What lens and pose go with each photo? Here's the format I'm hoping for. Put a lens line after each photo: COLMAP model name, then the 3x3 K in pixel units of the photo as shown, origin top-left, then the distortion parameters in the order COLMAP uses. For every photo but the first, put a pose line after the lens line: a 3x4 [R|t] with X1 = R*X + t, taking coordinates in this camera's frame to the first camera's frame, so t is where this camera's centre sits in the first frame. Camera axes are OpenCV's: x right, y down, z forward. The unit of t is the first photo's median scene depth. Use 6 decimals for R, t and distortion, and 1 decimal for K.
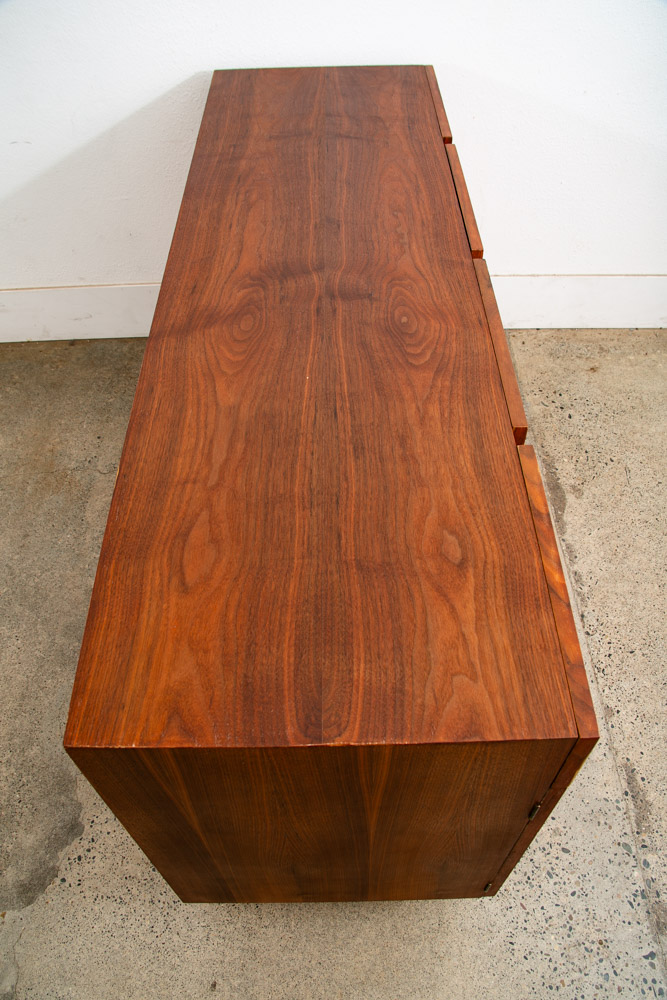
lens RADIAL K [[781.9, 0, 327.1], [0, 781.9, 509.8], [0, 0, 1]] dist [-0.146065, 0.056494]
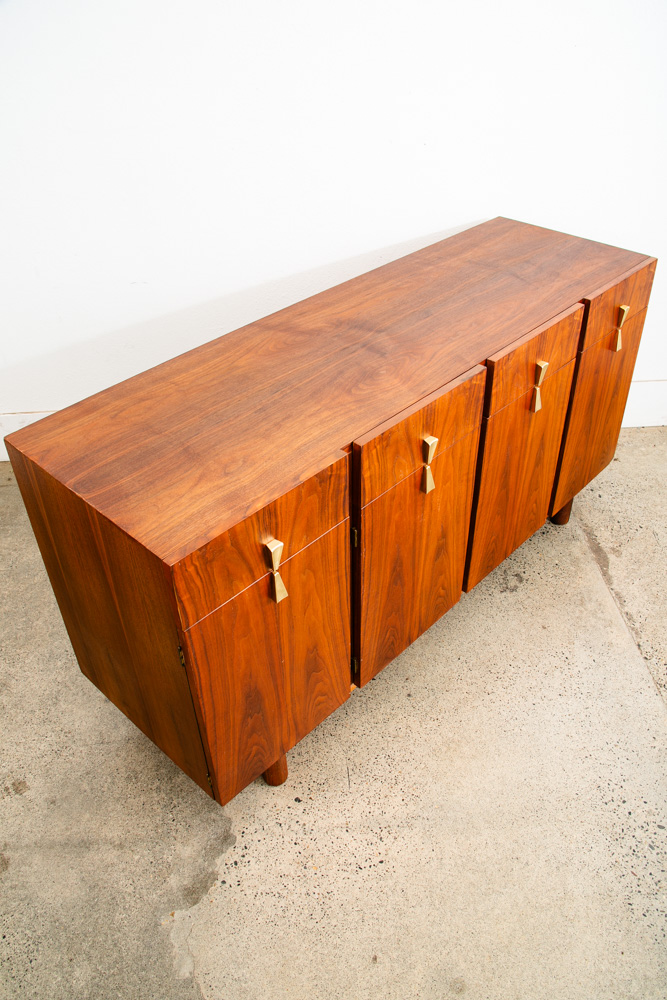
lens RADIAL K [[781.9, 0, 328.4], [0, 781.9, 499.0], [0, 0, 1]] dist [-0.146065, 0.056494]
pose [[0.716716, 0.431105, -0.548148, 0.837641], [-0.532785, 0.845663, -0.031536, 0.038549], [0.449953, 0.314648, 0.835786, -0.123129]]
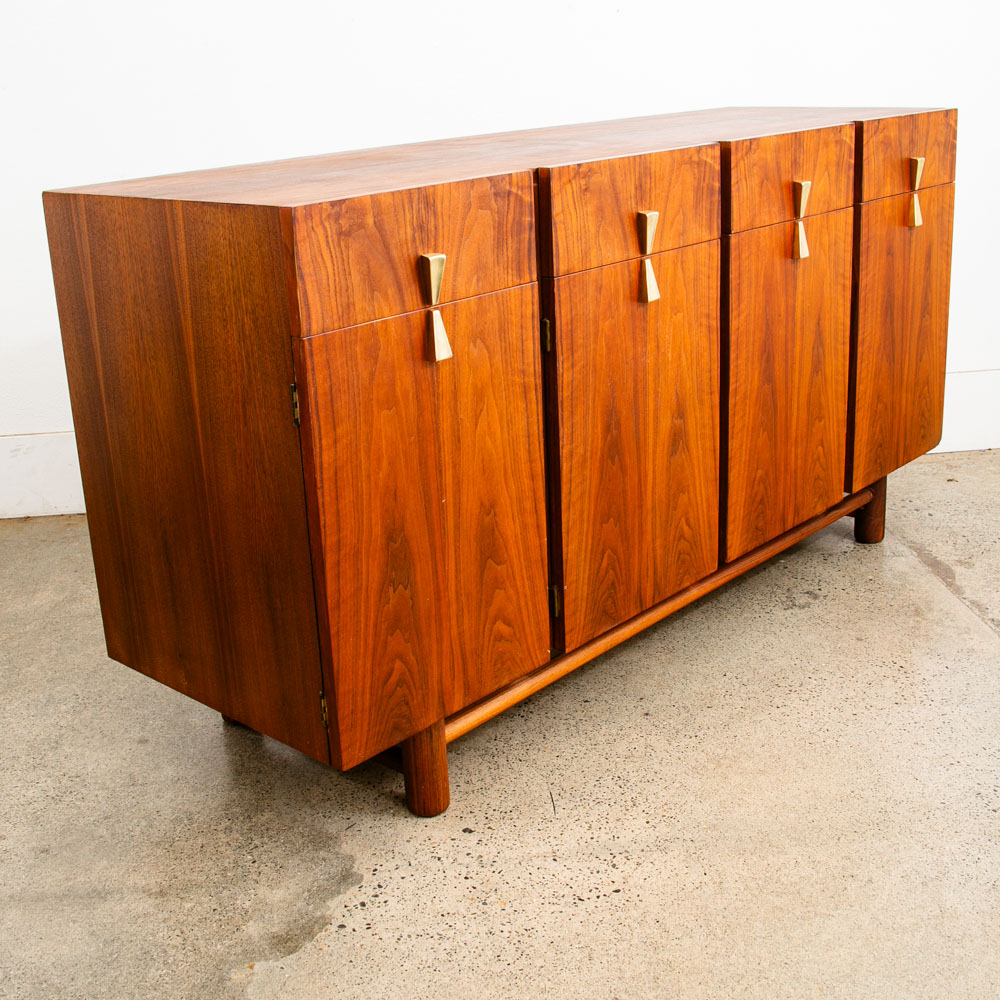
lens RADIAL K [[1343.3, 0, 484.6], [0, 1343.3, 487.5], [0, 0, 1]] dist [-0.119818, 0.000000]
pose [[0.726037, 0.202848, -0.657056, 1.151769], [-0.510209, 0.799521, -0.316943, 0.658365], [0.461038, 0.565349, 0.683977, 0.026534]]
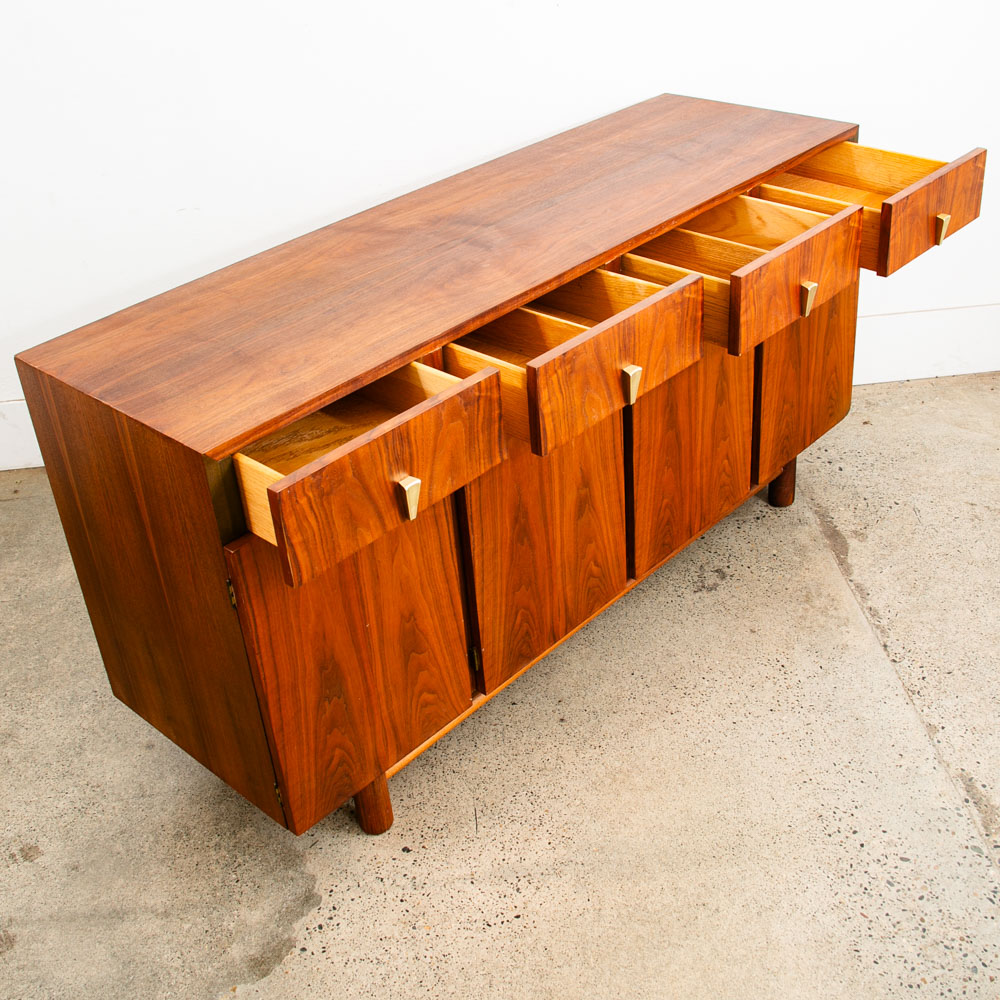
lens RADIAL K [[1270.3, 0, 504.0], [0, 1270.3, 462.0], [0, 0, 1]] dist [-0.134842, 0.000000]
pose [[0.724658, 0.323588, -0.608409, 1.227591], [-0.494245, 0.859295, -0.131657, 0.204994], [0.480200, 0.396109, 0.782627, -0.265832]]
